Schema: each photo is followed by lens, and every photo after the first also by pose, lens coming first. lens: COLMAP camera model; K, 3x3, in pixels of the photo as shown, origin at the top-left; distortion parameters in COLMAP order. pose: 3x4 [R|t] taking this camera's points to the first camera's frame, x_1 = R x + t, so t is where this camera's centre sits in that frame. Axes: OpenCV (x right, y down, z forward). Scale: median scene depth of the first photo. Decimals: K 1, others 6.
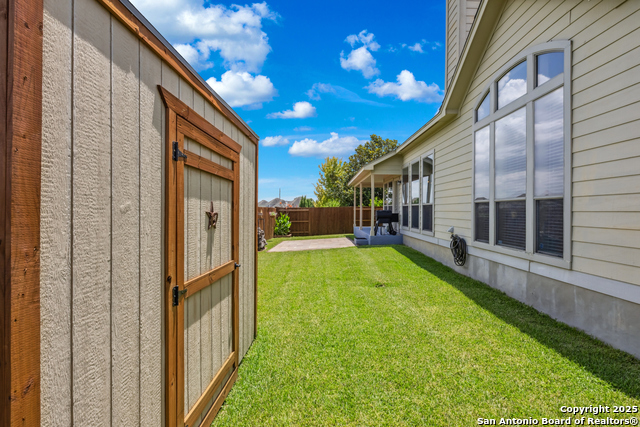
lens RADIAL K [[320.0, 0, 324.3], [0, 320.0, 209.3], [0, 0, 1]] dist [-0.004164, 0.000448]
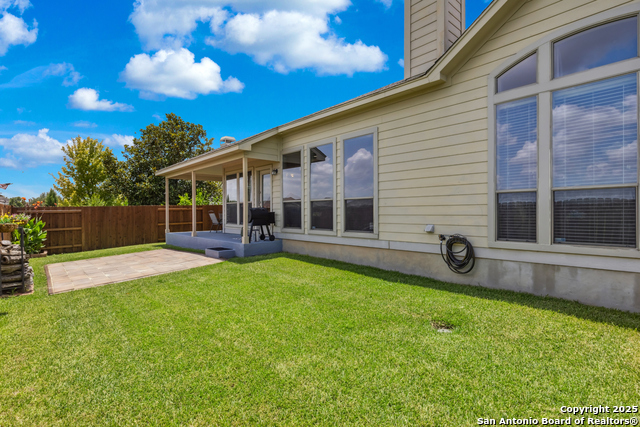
lens RADIAL K [[320.0, 0, 320.9], [0, 320.0, 215.1], [0, 0, 1]] dist [-0.004164, 0.000448]
pose [[0.743934, -0.016398, 0.668052, -0.199148], [0.008565, 0.999851, 0.015005, 0.009596], [-0.668199, -0.005441, 0.743963, 0.354707]]
